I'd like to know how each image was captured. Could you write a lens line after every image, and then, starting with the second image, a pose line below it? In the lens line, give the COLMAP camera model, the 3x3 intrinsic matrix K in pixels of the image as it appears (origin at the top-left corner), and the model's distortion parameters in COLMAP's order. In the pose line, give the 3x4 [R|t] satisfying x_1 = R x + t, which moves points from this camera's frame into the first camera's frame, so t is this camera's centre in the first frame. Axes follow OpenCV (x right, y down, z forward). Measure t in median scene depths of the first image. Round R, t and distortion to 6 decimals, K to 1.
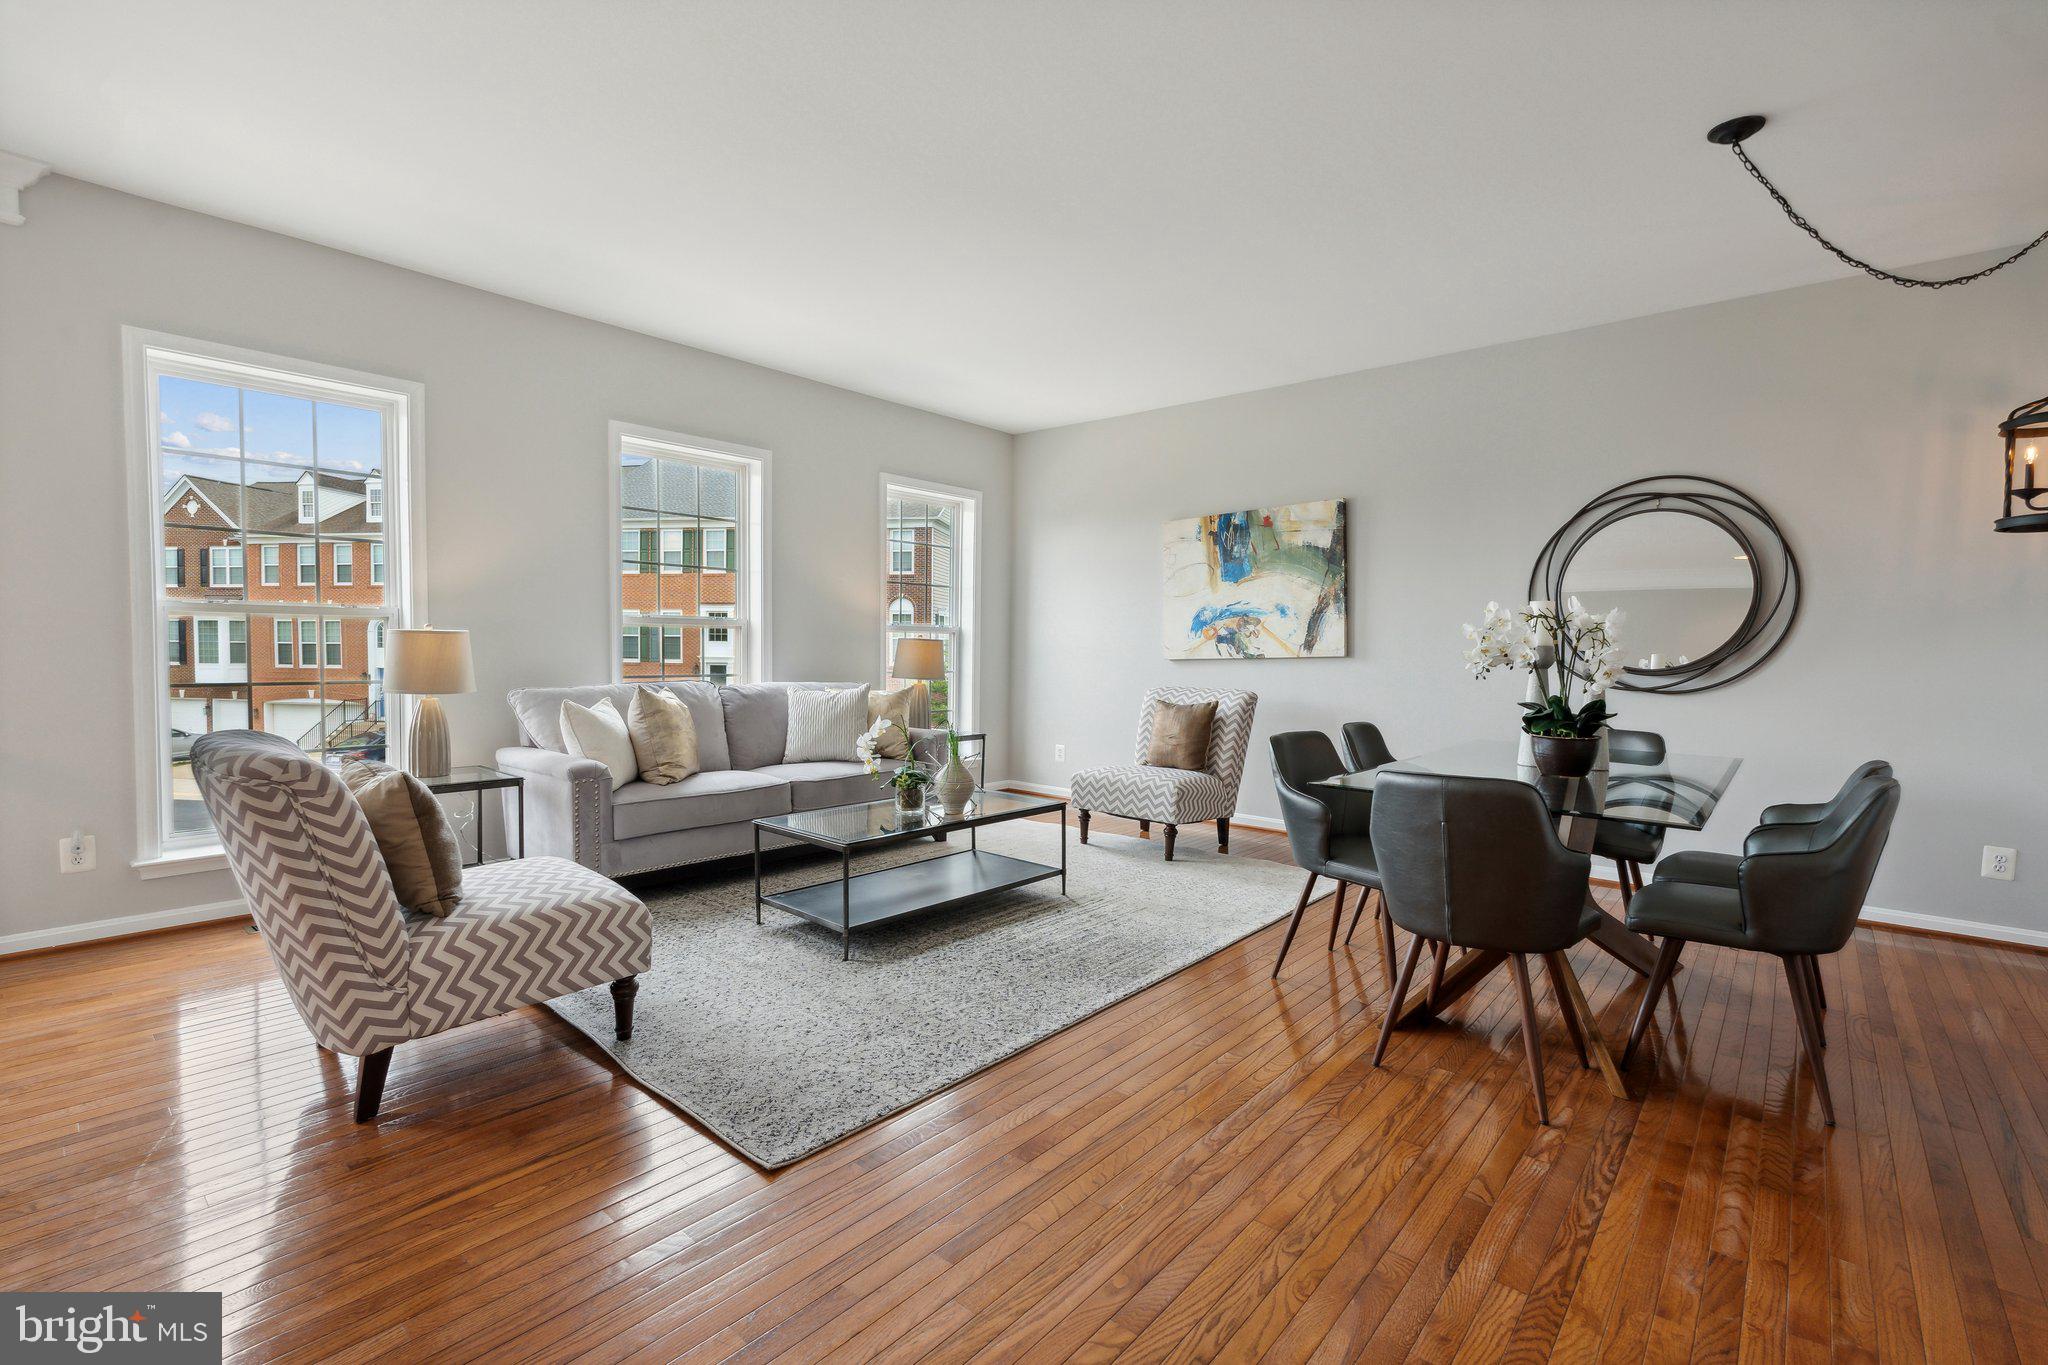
lens RADIAL K [[916.7, 0, 1017.7], [0, 916.7, 680.9], [0, 0, 1]] dist [-0.005886, 0.000715]
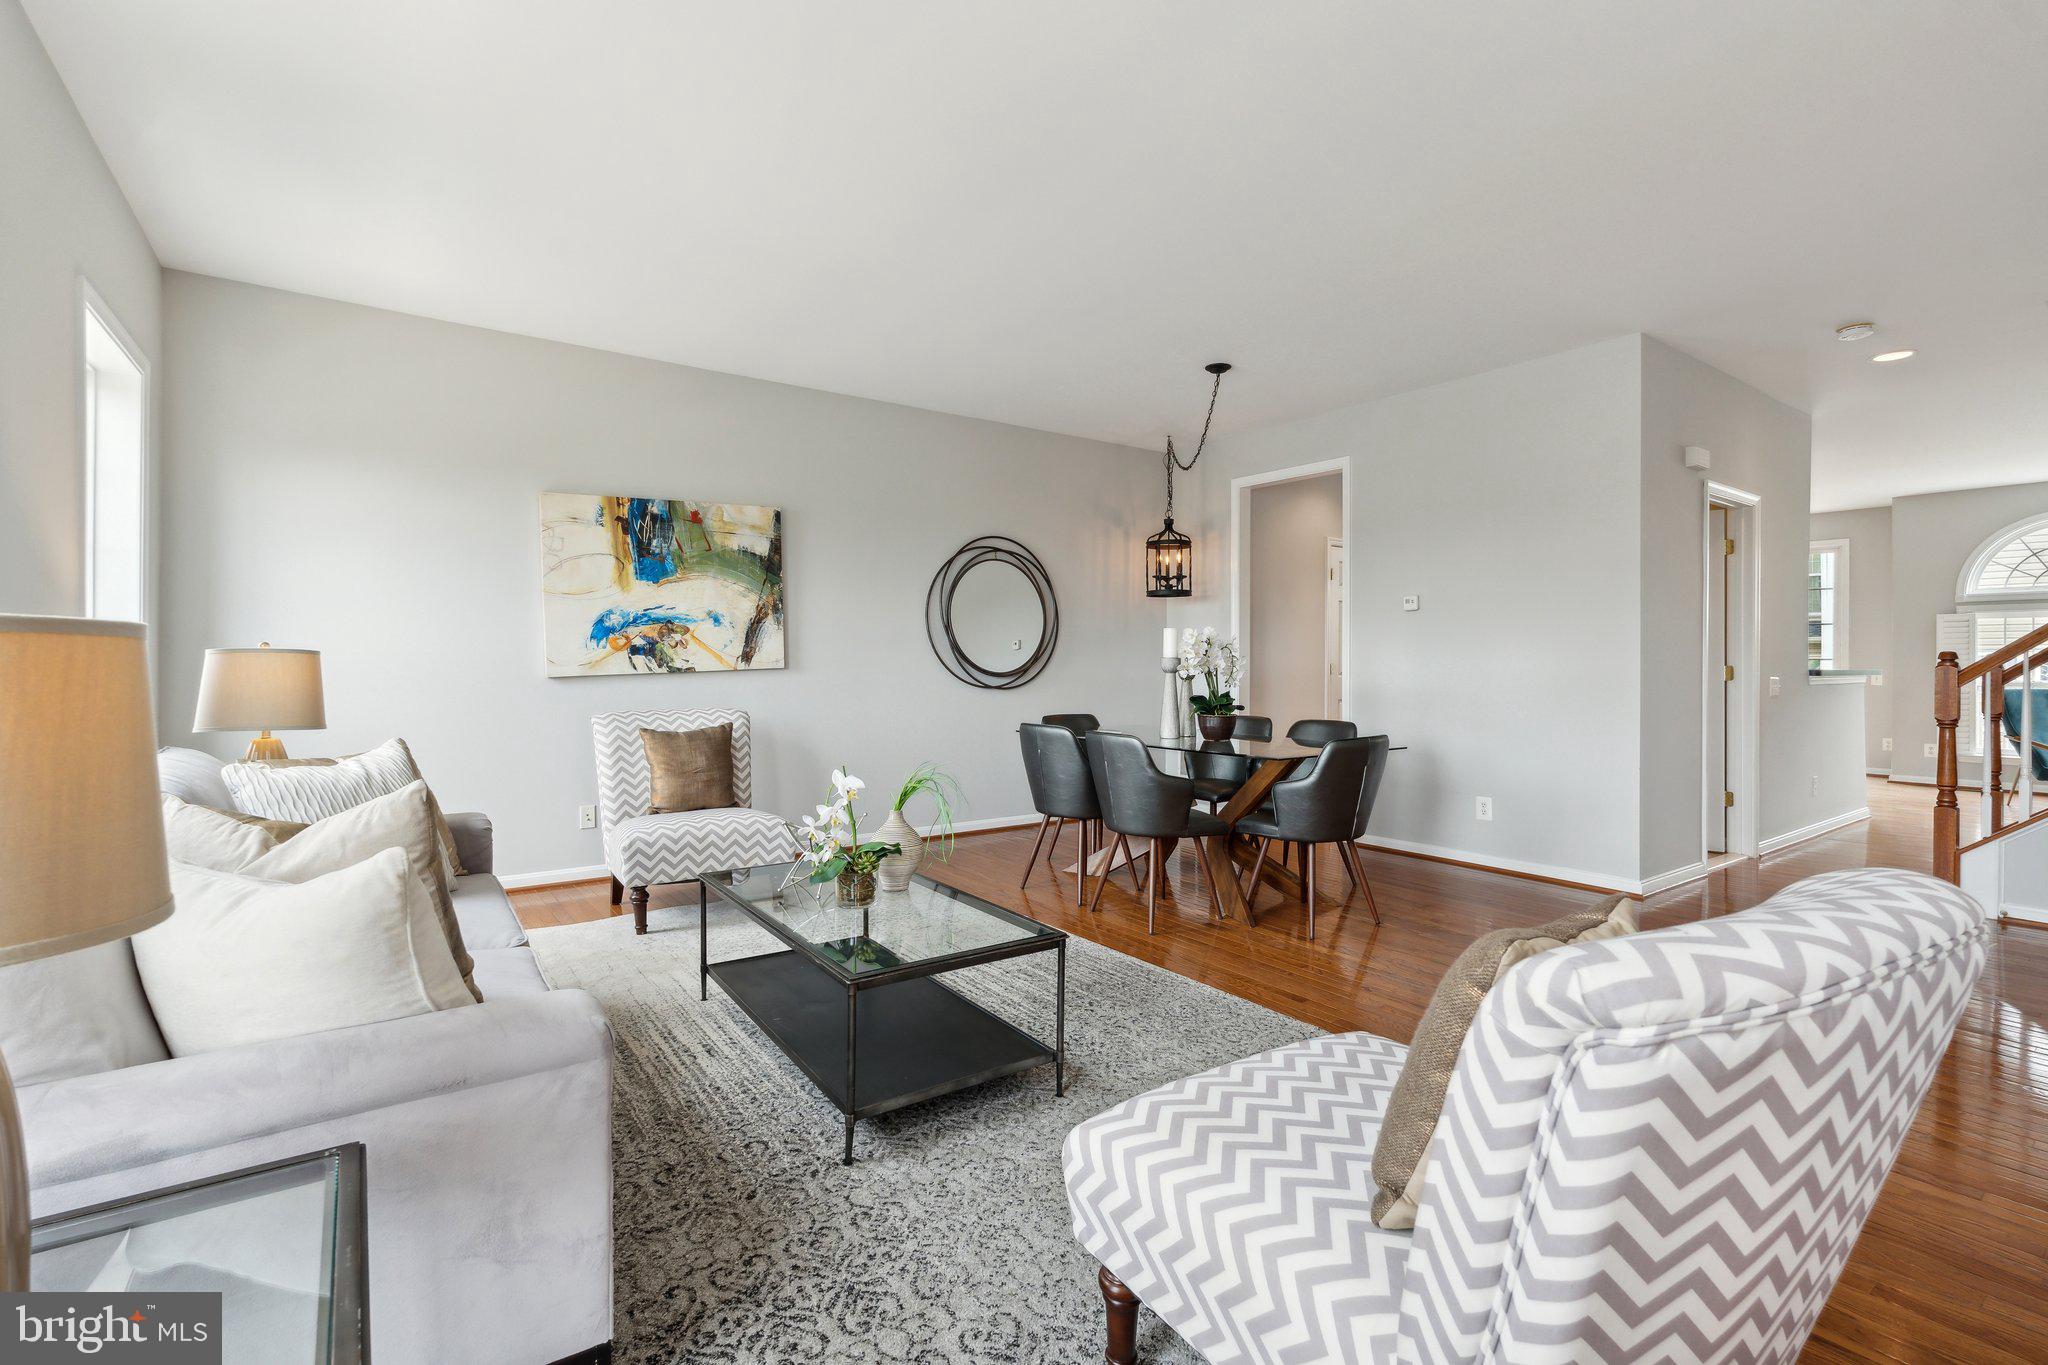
lens RADIAL K [[916.7, 0, 1034.2], [0, 916.7, 662.9], [0, 0, 1]] dist [-0.005886, 0.000715]
pose [[0.211472, -0.013343, 0.977293, -0.515243], [0.039425, 0.999209, 0.005111, -0.024817], [-0.976589, 0.037449, 0.211830, 0.491141]]
